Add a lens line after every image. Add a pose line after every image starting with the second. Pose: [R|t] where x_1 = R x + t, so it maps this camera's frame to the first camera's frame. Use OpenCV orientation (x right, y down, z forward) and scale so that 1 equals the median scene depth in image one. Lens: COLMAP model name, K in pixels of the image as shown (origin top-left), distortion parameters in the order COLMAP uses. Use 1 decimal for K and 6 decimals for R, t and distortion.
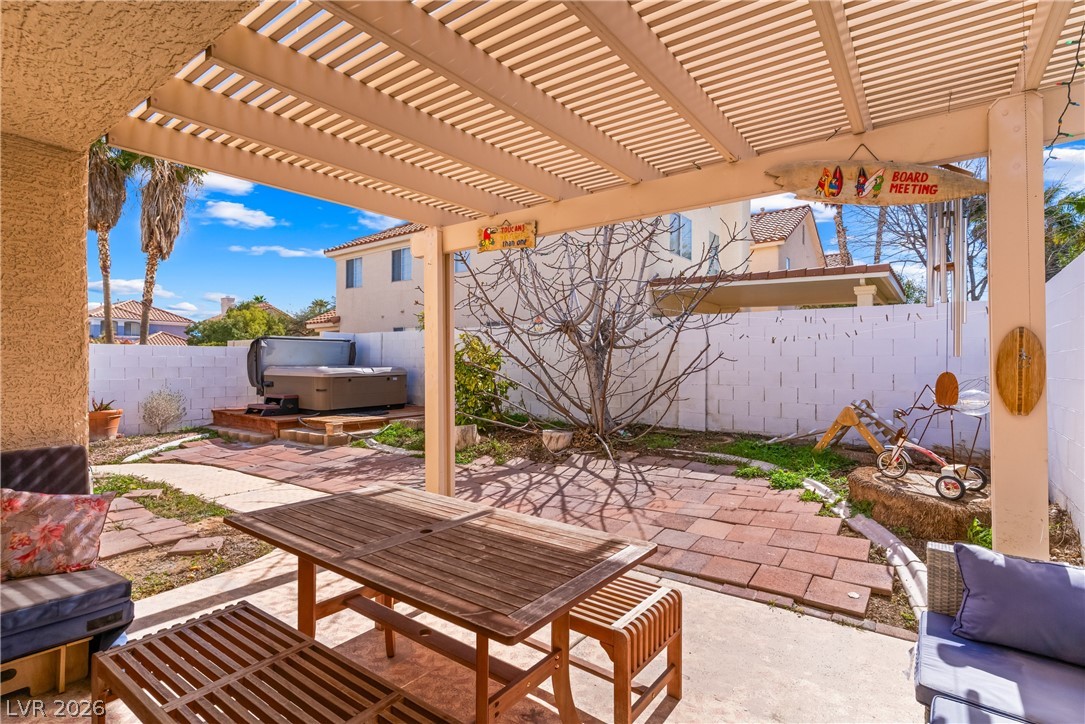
lens RADIAL K [[526.8, 0, 544.1], [0, 526.8, 372.0], [0, 0, 1]] dist [0.001377, -0.000843]
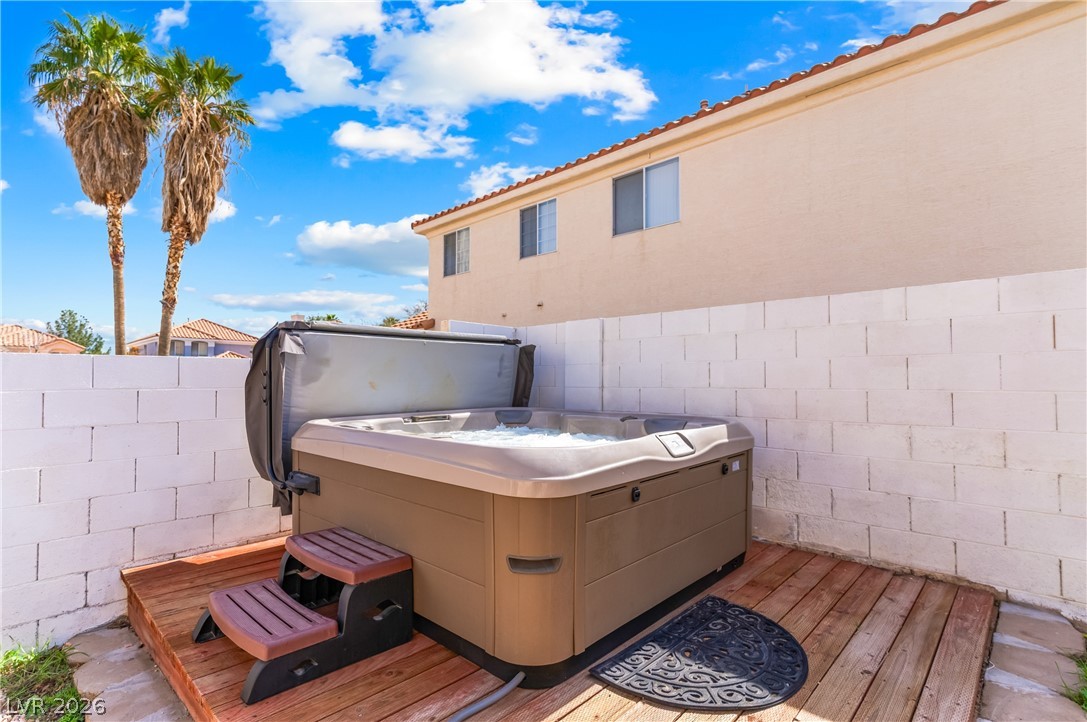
lens RADIAL K [[527.8, 0, 545.1], [0, 527.8, 371.0], [0, 0, 1]] dist [0.001377, -0.000843]
pose [[0.993848, -0.007300, -0.110510, -0.181493], [0.003216, 0.999307, -0.037083, -0.014112], [0.110704, 0.036499, 0.993183, 0.366367]]
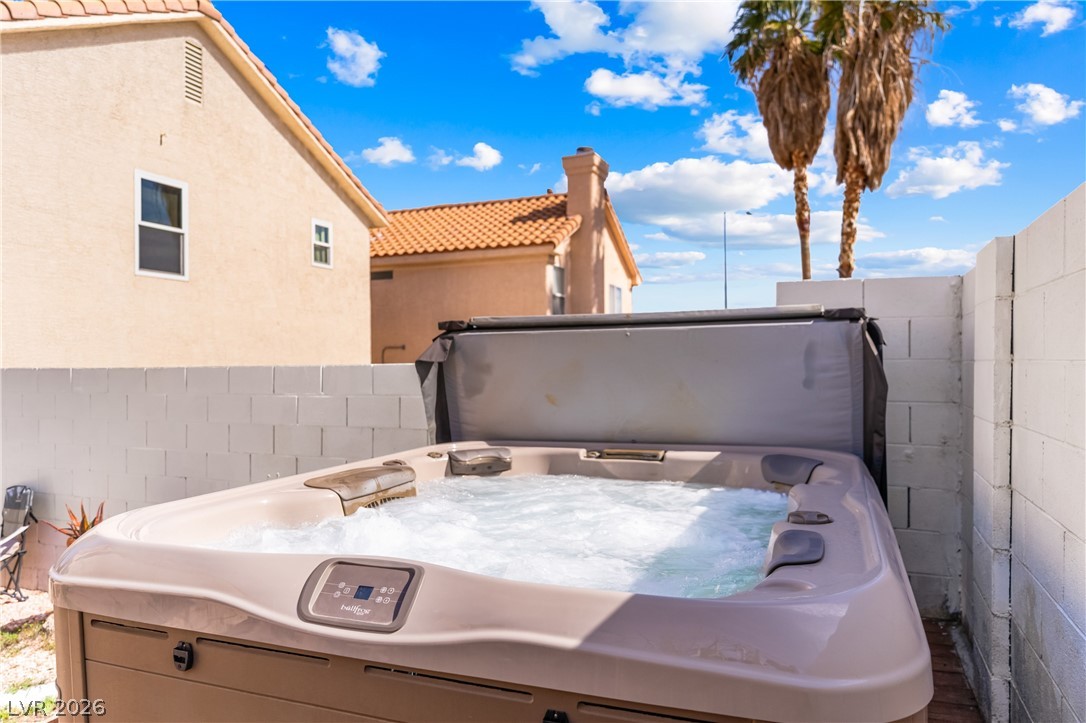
lens RADIAL K [[717.4, 0, 543.0], [0, 717.4, 361.5], [0, 0, 1]] dist [0.004059, 0.001443]
pose [[0.259747, -0.007490, -0.965648, -0.093345], [-0.008190, 0.999917, -0.009959, -0.023525], [0.965642, 0.010496, 0.259665, 0.491061]]
